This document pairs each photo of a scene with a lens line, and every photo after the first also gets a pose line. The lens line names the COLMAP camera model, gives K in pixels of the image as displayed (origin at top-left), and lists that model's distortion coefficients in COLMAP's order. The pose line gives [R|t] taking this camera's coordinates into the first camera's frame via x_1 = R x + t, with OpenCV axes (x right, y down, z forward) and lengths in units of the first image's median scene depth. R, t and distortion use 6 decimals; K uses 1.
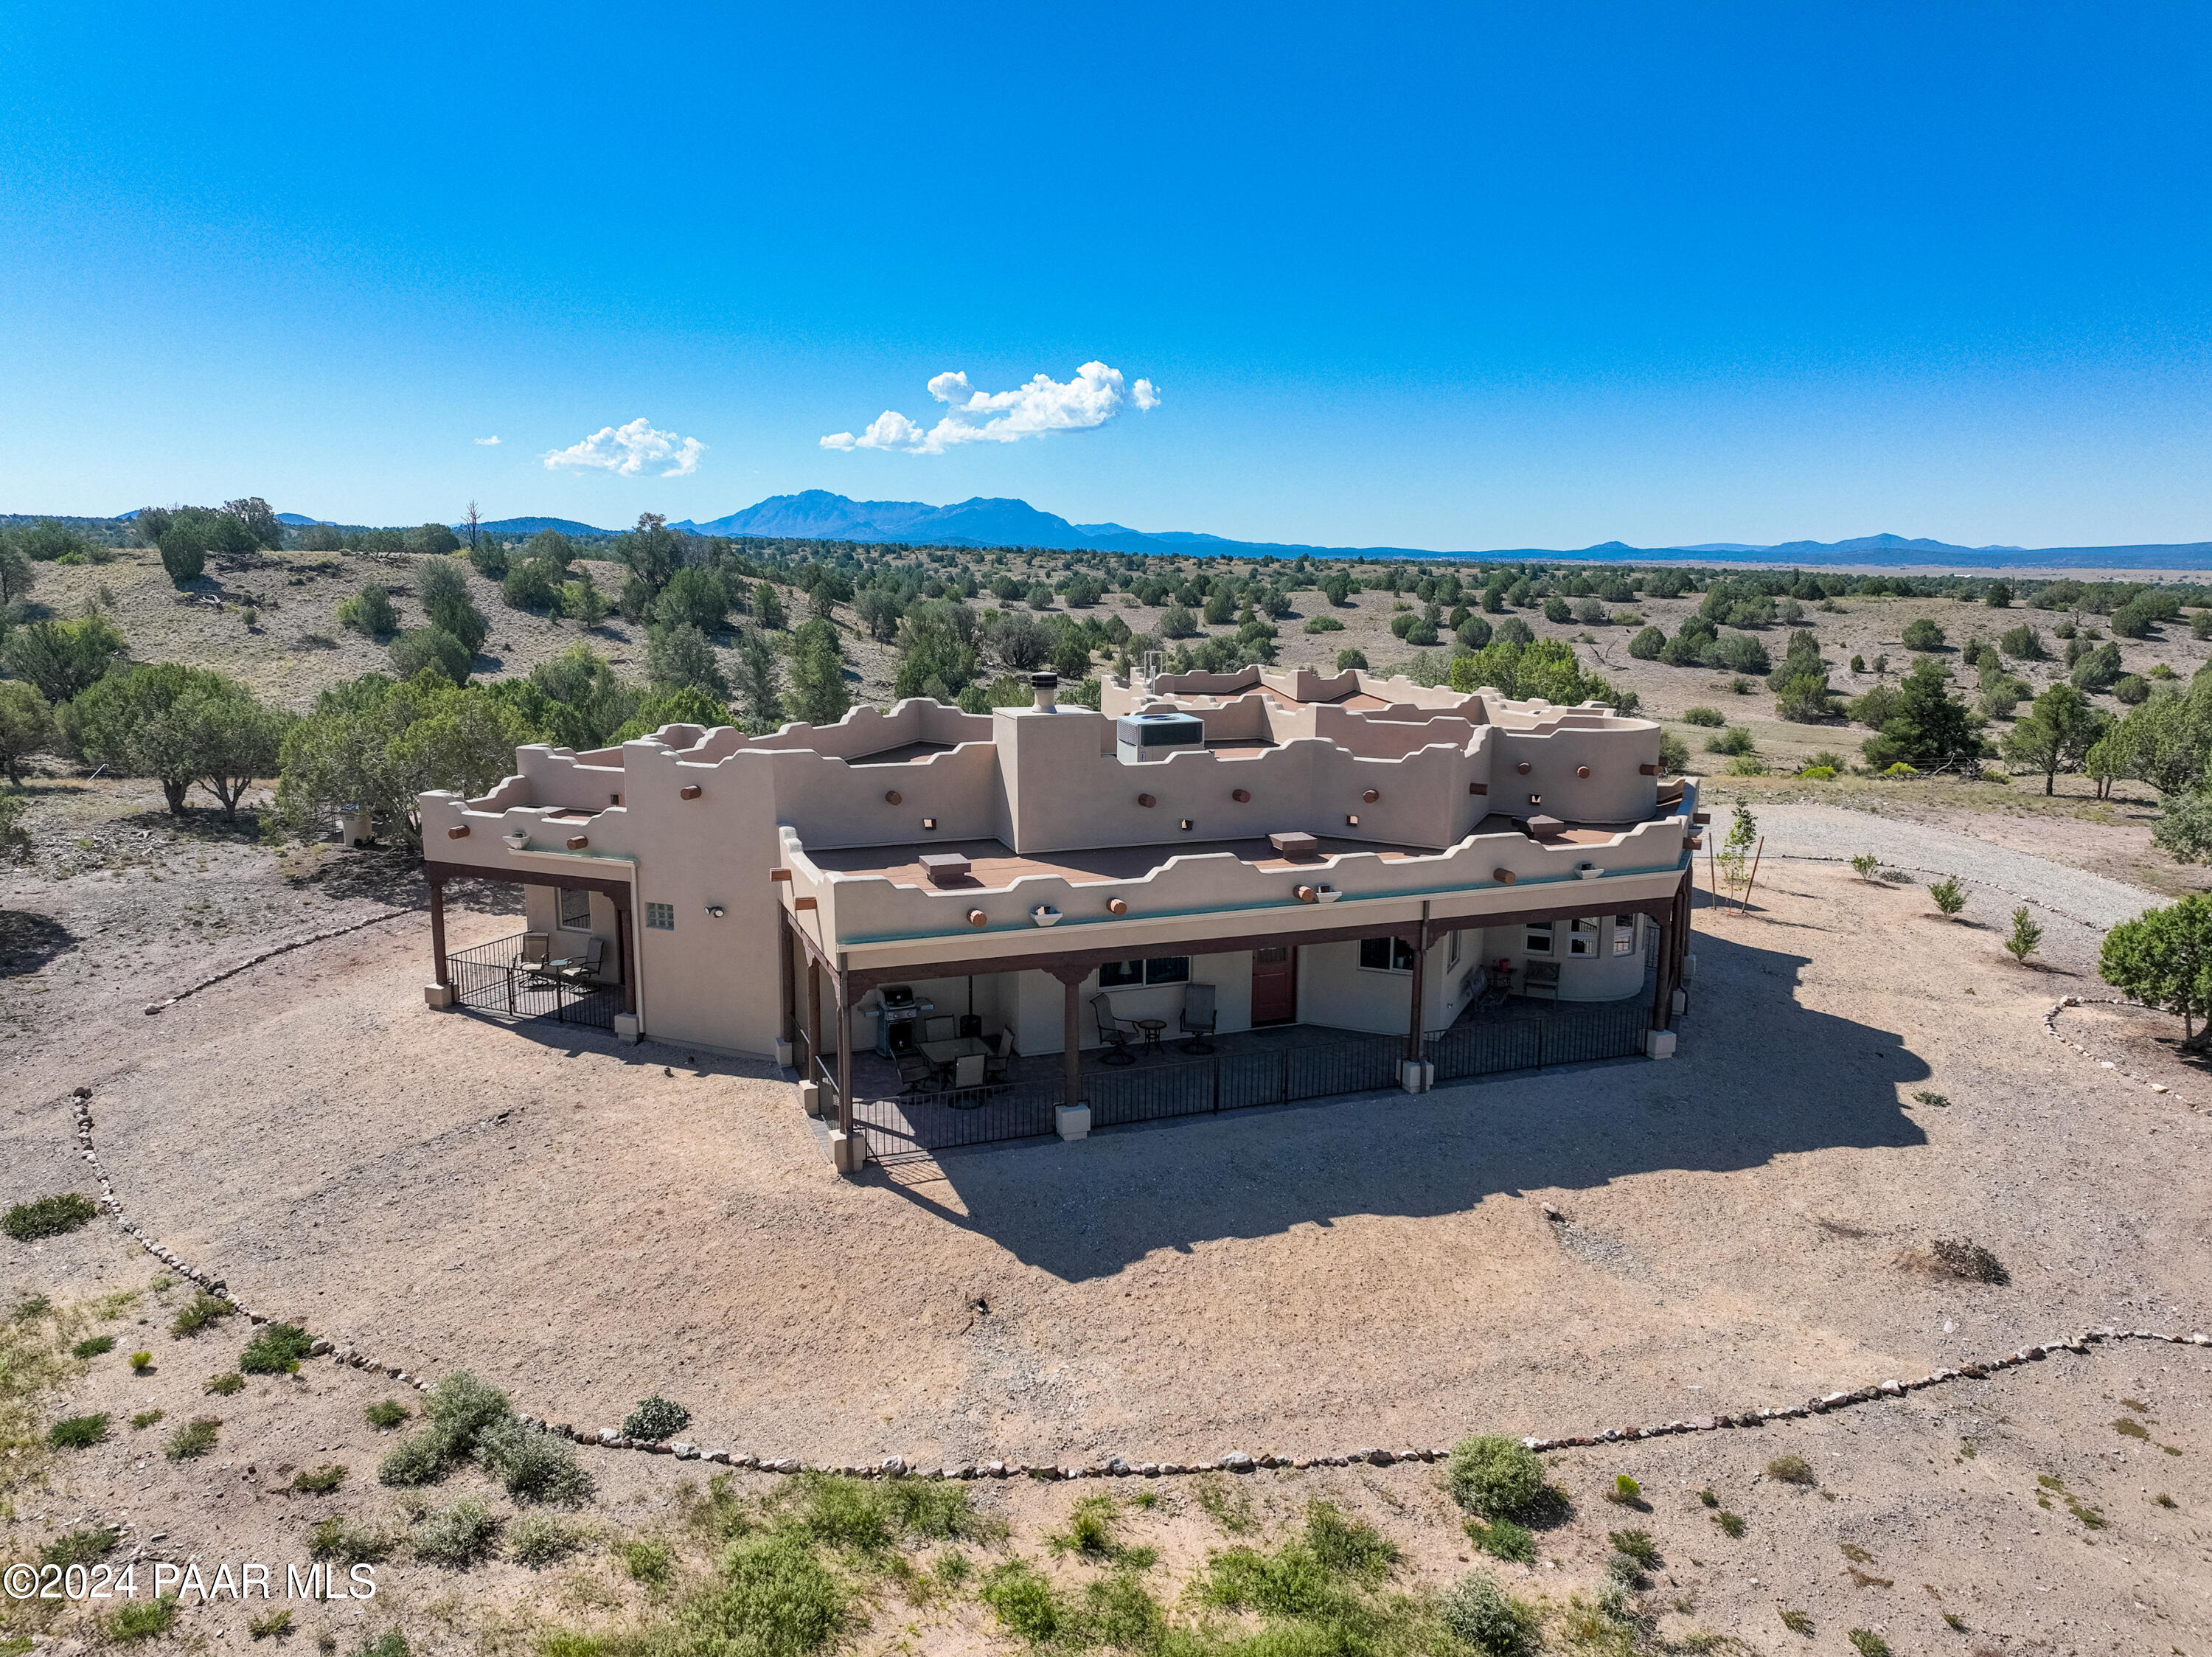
lens RADIAL K [[1556.3, 0, 1107.6], [0, 1556.3, 822.3], [0, 0, 1]] dist [0.000281, 0.013415]
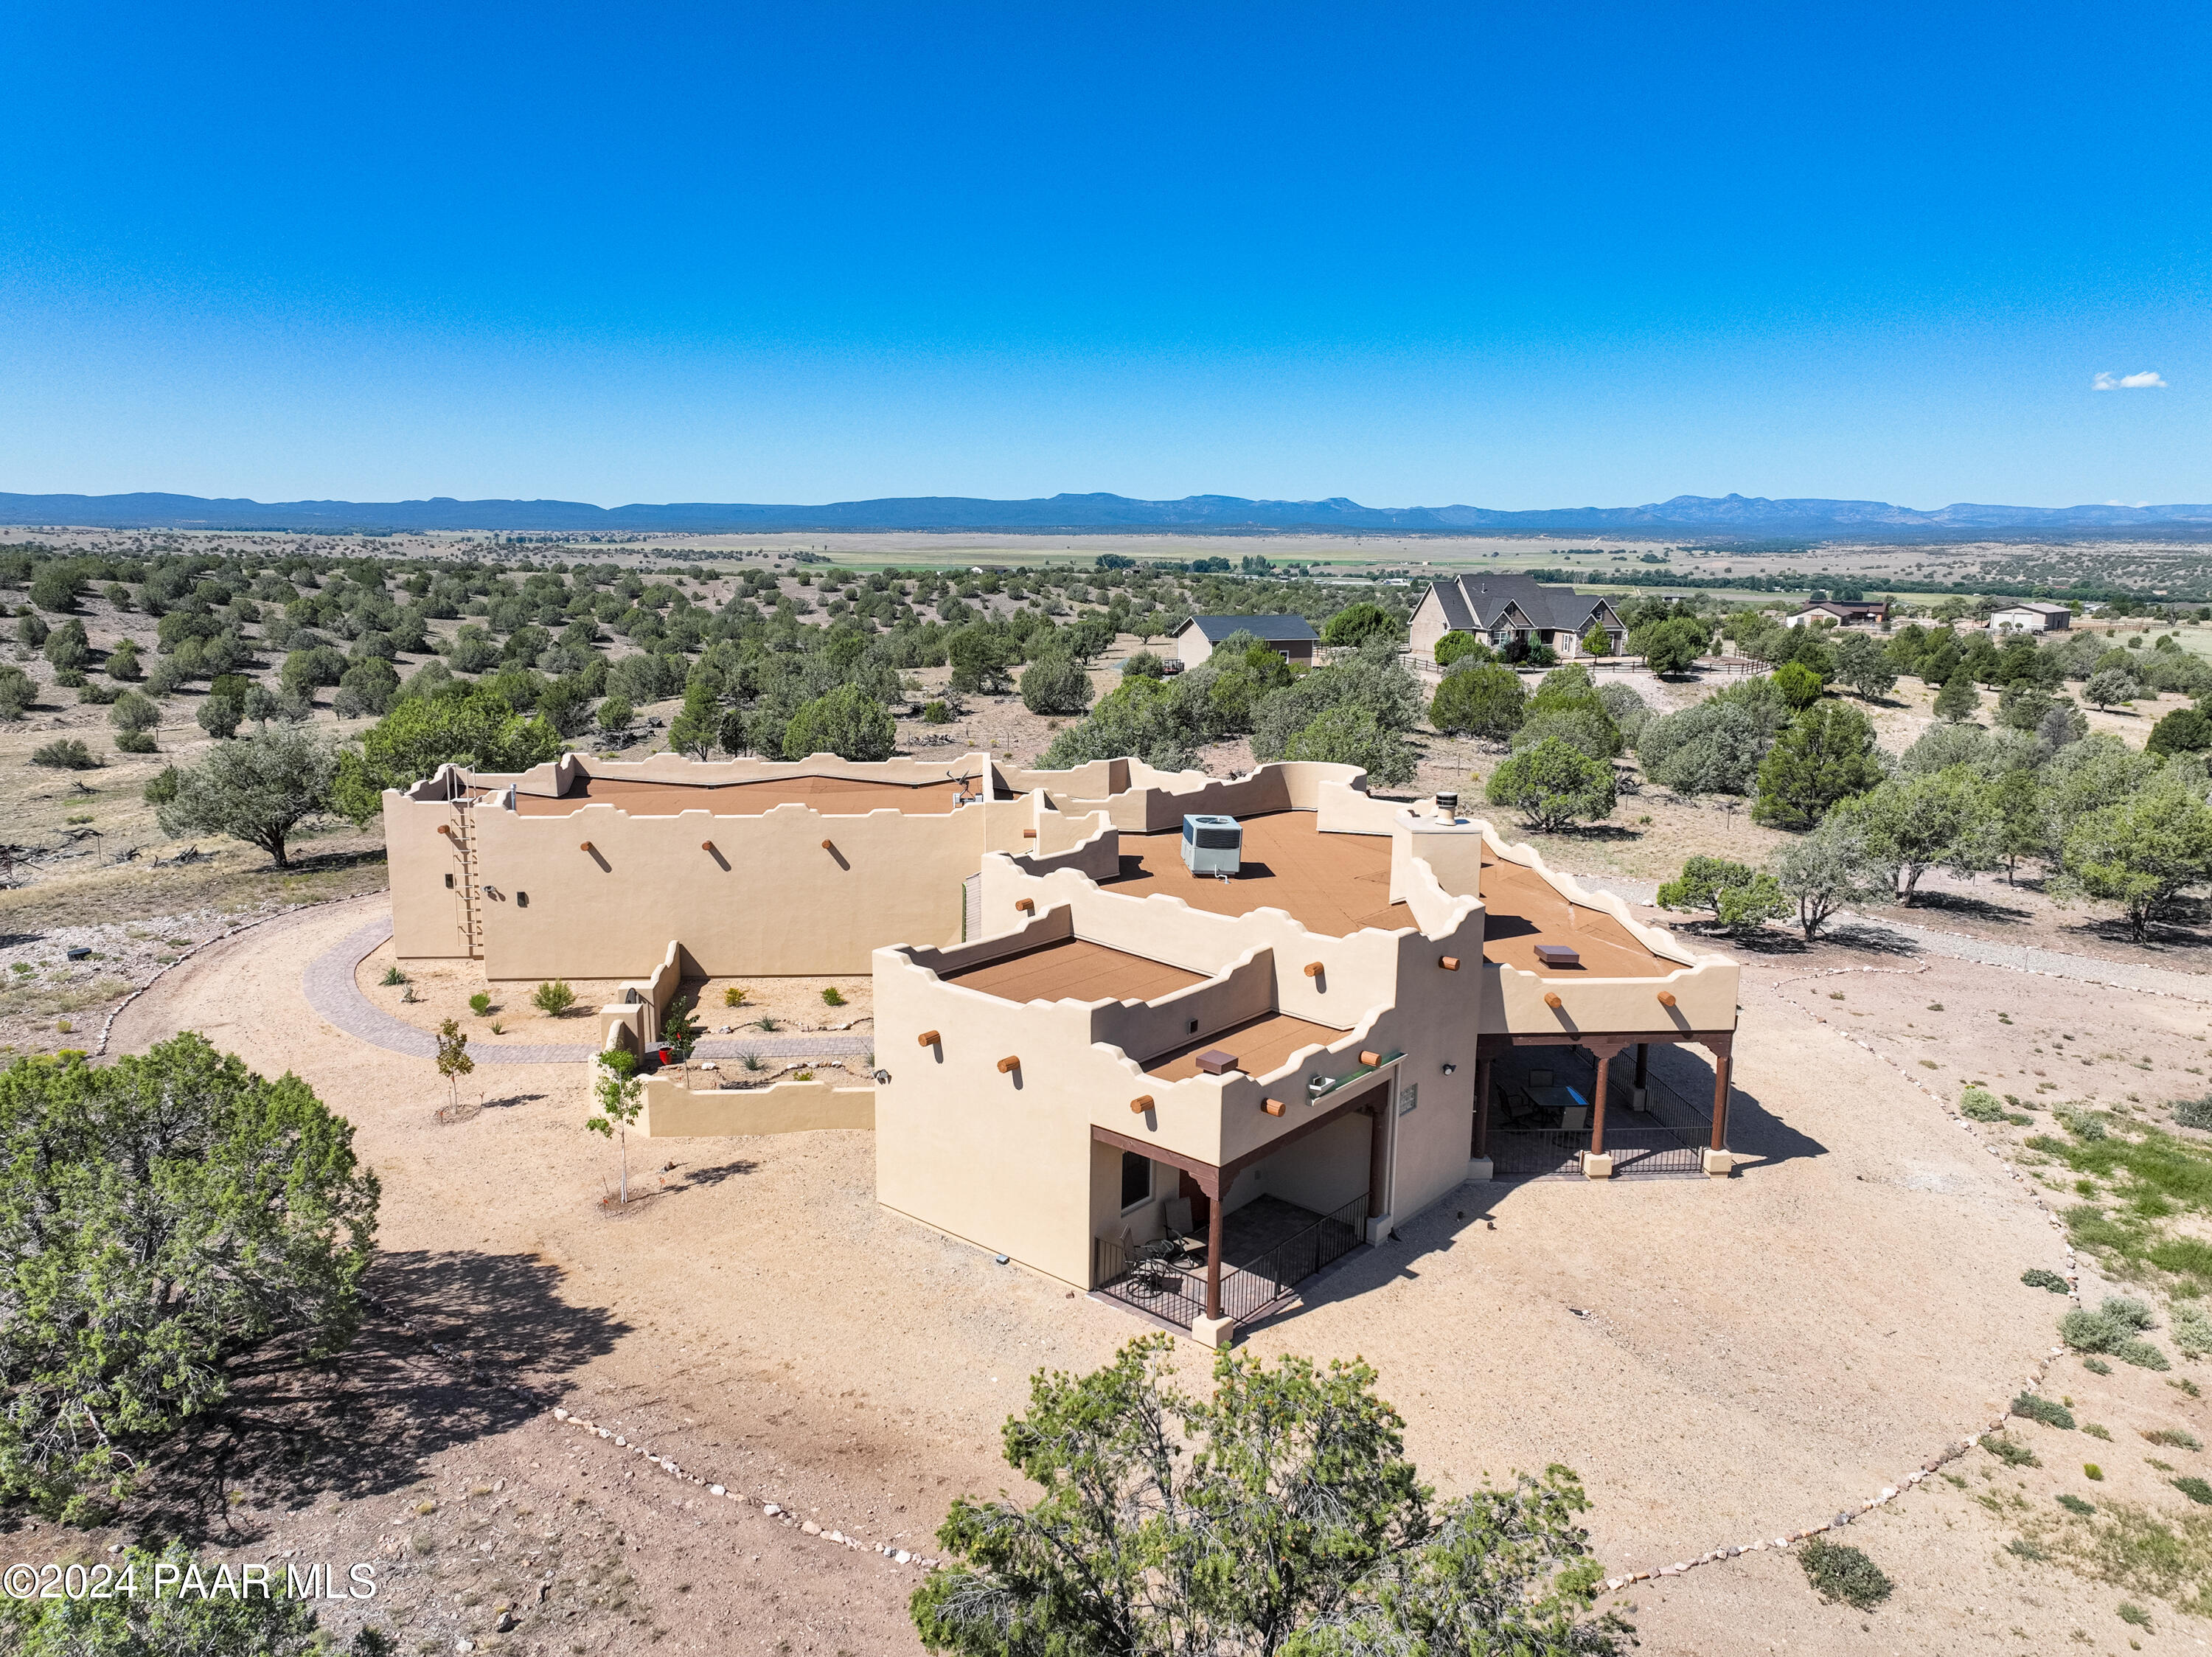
lens RADIAL K [[1551.1, 0, 1106.0], [0, 1551.1, 828.5], [0, 0, 1]] dist [0.007141, 0.006642]
pose [[0.274139, -0.185657, 0.943599, -1.166605], [0.153751, 0.977029, 0.147565, -0.266920], [-0.949320, 0.104626, 0.296387, 0.823654]]
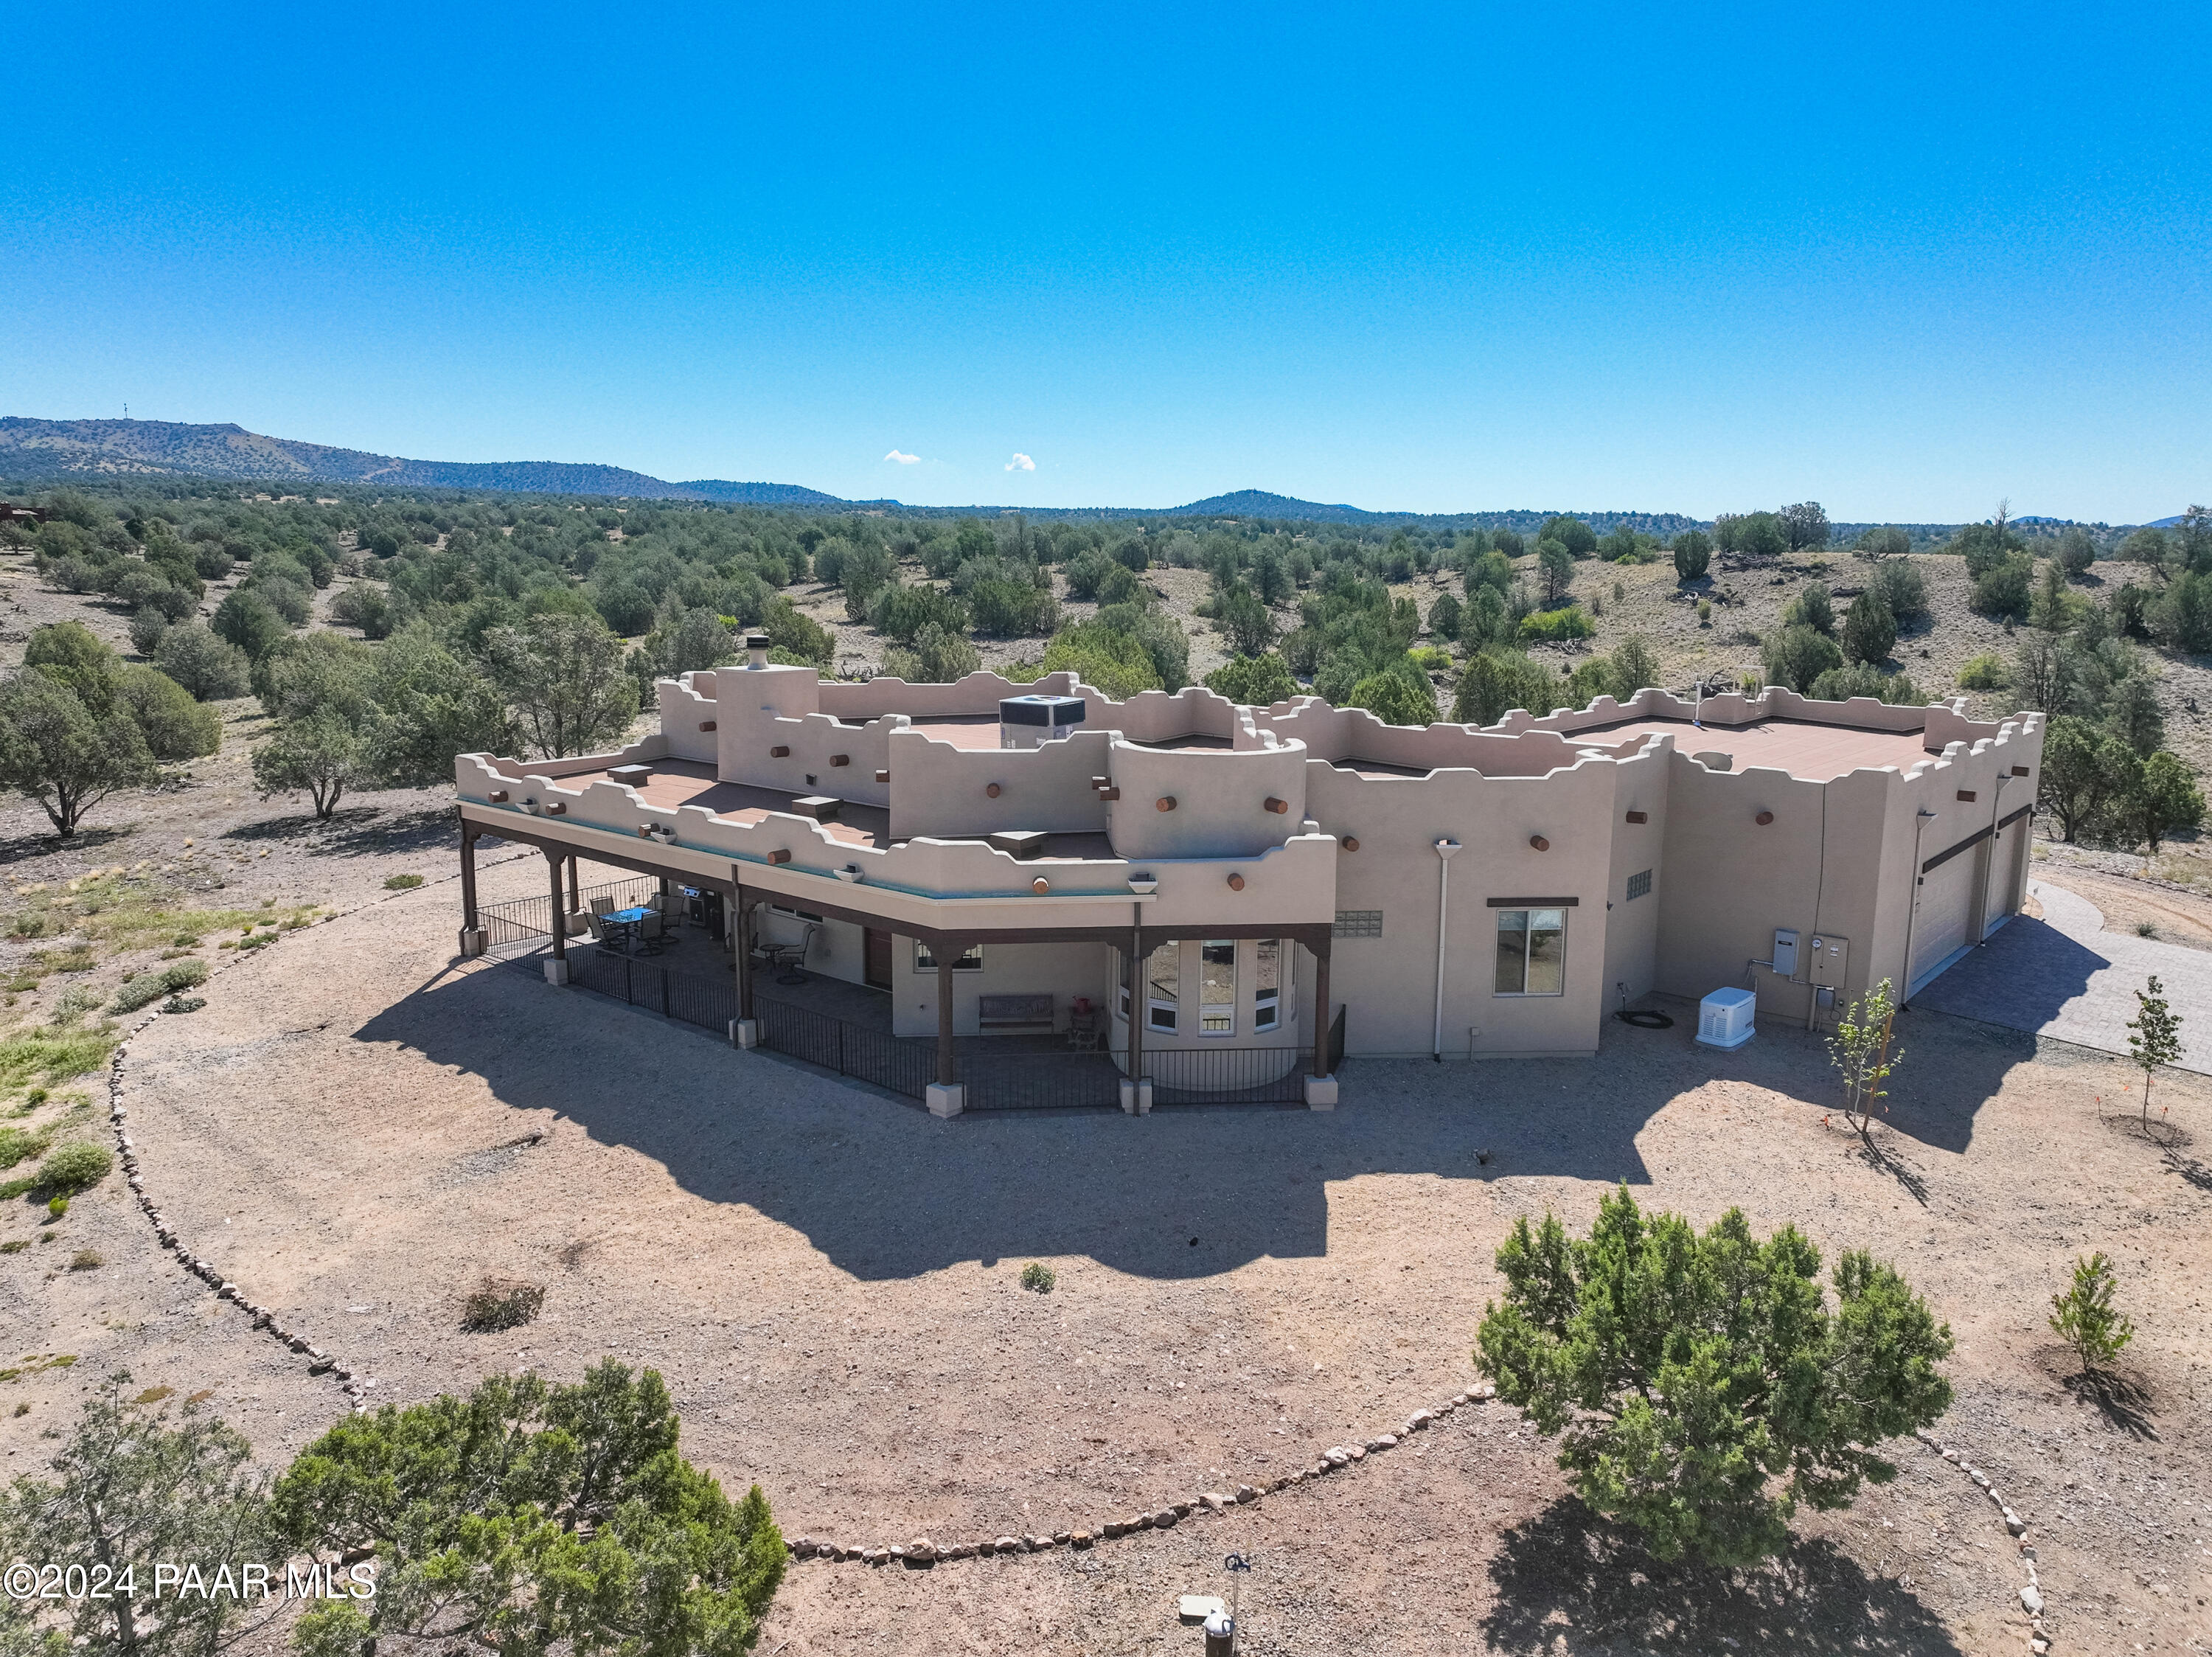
lens RADIAL K [[1556.3, 0, 1107.6], [0, 1556.3, 822.3], [0, 0, 1]] dist [0.000281, 0.013415]
pose [[0.474778, 0.149286, -0.867352, 1.054102], [-0.152152, 0.984593, 0.086179, -0.090500], [0.866854, 0.091054, 0.490177, 0.605125]]
